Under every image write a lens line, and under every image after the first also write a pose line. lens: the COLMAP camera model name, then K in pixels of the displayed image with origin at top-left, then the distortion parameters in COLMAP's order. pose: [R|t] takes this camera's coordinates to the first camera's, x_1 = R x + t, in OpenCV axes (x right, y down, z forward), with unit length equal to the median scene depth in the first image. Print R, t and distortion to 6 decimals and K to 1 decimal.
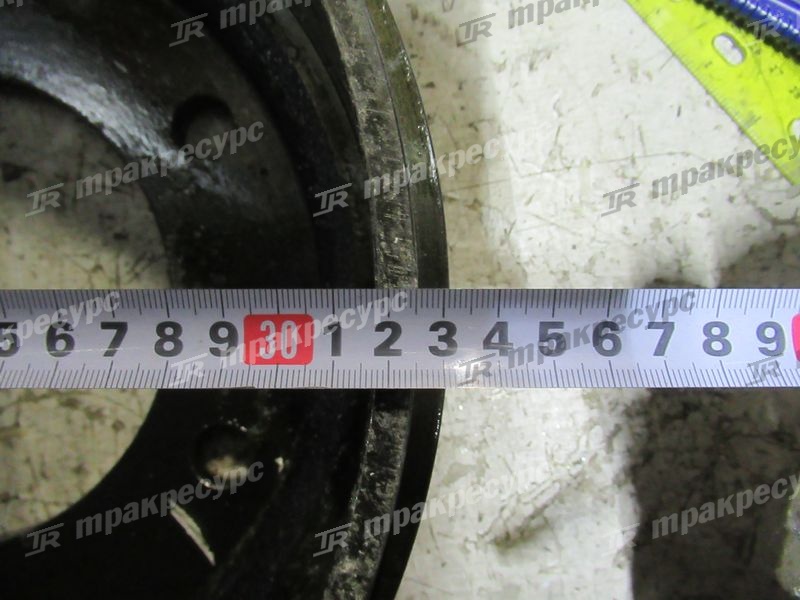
lens RADIAL K [[653.8, 0, 400.9], [0, 653.8, 299.8], [0, 0, 1]] dist [0.000829, -0.018144]
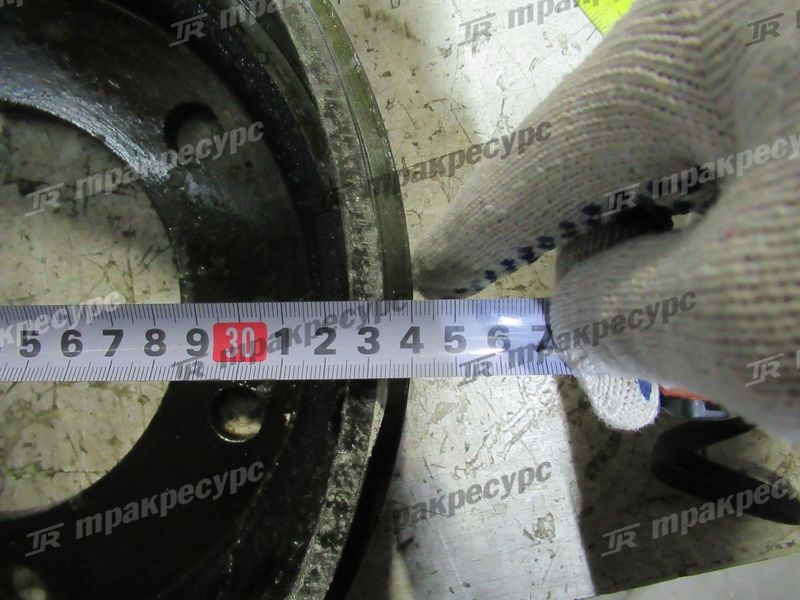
lens RADIAL K [[653.8, 0, 399.7], [0, 653.8, 299.5], [0, 0, 1]] dist [0.000829, -0.018144]
pose [[0.995284, -0.097005, 0.000658, 0.028718], [0.096990, 0.995215, 0.011846, 0.050049], [-0.001804, -0.011726, 0.999930, -0.140953]]
